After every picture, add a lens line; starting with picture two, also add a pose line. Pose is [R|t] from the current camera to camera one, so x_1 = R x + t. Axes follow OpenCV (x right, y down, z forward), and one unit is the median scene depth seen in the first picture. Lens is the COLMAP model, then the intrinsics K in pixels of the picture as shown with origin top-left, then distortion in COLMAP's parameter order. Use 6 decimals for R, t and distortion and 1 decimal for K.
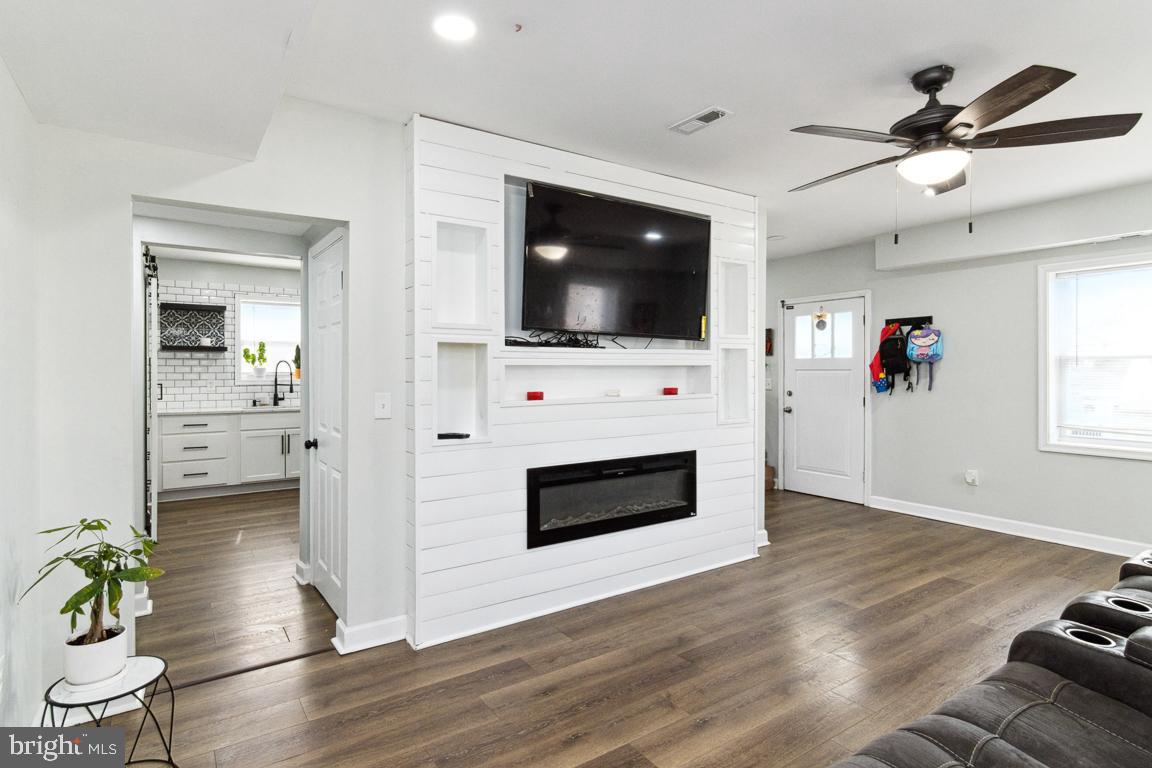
lens RADIAL K [[588.0, 0, 571.8], [0, 588.0, 369.6], [0, 0, 1]] dist [0.000054, 0.001144]
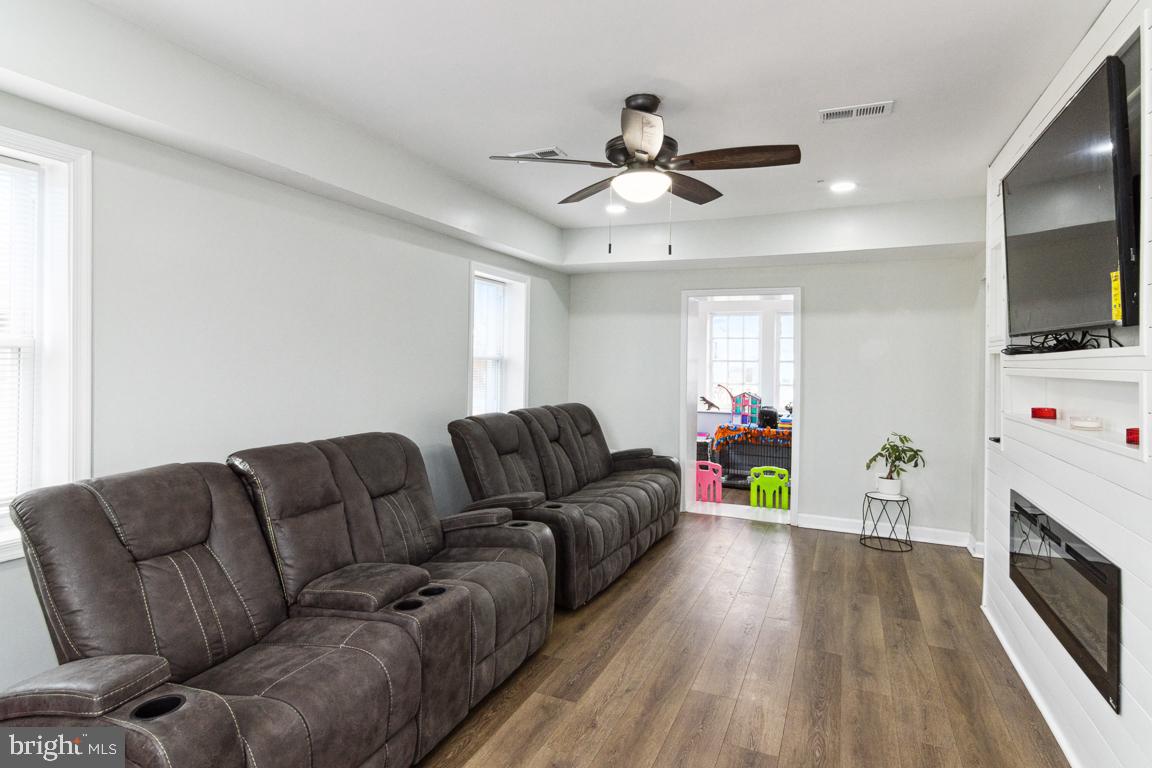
lens RADIAL K [[603.8, 0, 574.5], [0, 603.8, 368.2], [0, 0, 1]] dist [-0.003706, 0.000066]
pose [[-0.847661, 0.002949, -0.530529, 0.986215], [0.000297, 0.999987, 0.005085, -0.023297], [0.530537, 0.004153, -0.847651, 1.426252]]
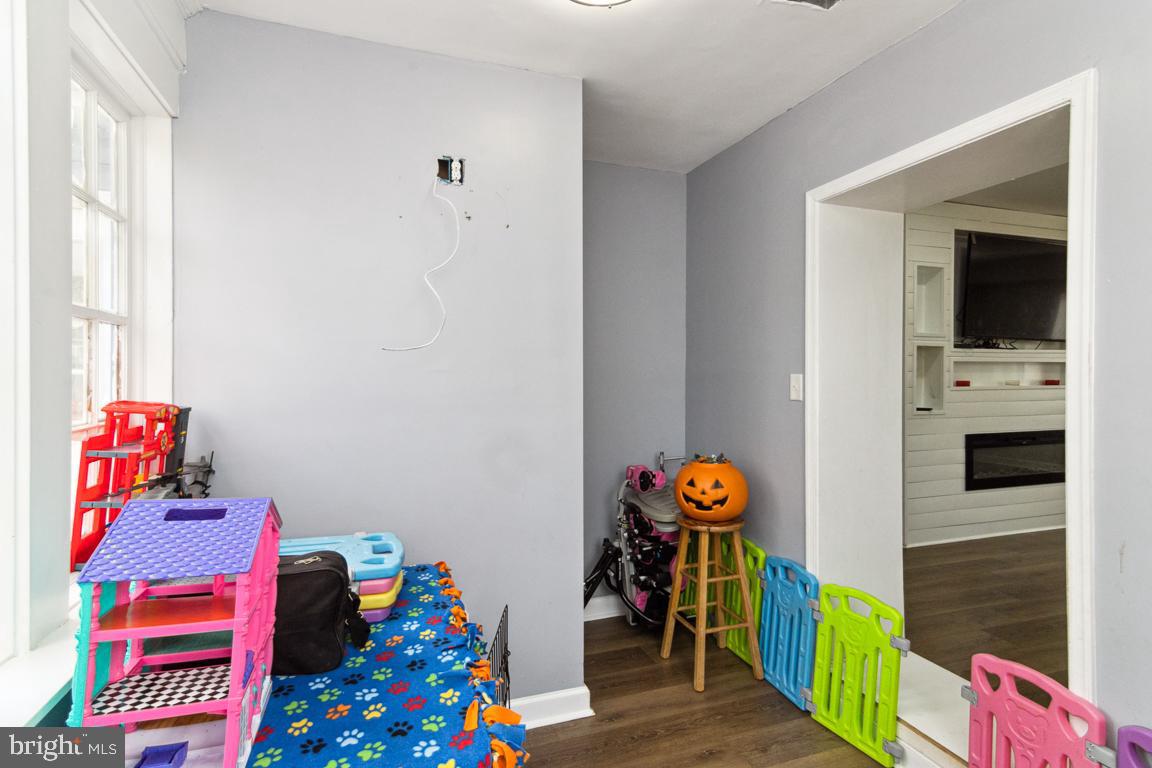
lens RADIAL K [[571.7, 0, 573.1], [0, 571.7, 364.0], [0, 0, 1]] dist [0.000954, 0.000360]
pose [[0.968189, 0.008187, -0.250088, -0.647934], [-0.007339, 0.999964, 0.004323, -0.000687], [0.250114, -0.002350, 0.968214, -0.574629]]
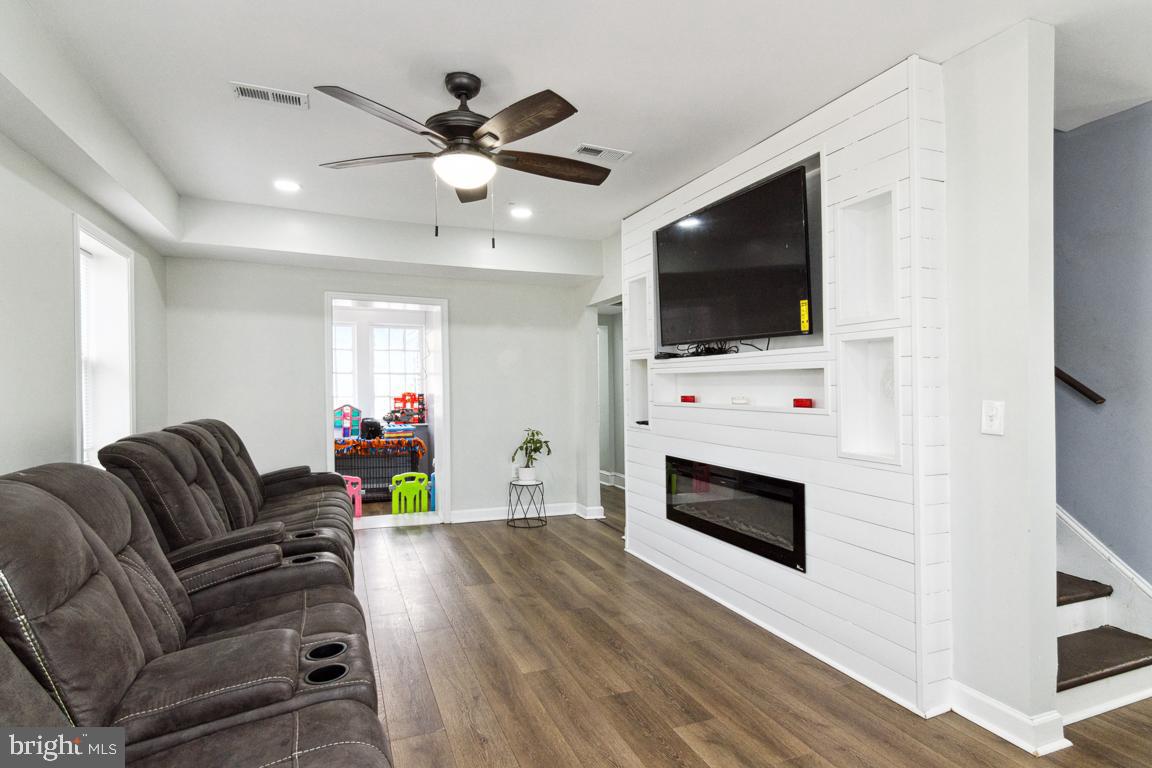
lens RADIAL K [[592.2, 0, 574.8], [0, 592.2, 389.6], [0, 0, 1]] dist [0.000282, 0.000495]
pose [[-0.202946, 0.014323, -0.979085, 1.209254], [0.009937, 0.999872, 0.012567, 0.008911], [0.979140, -0.007178, -0.203062, 1.062913]]
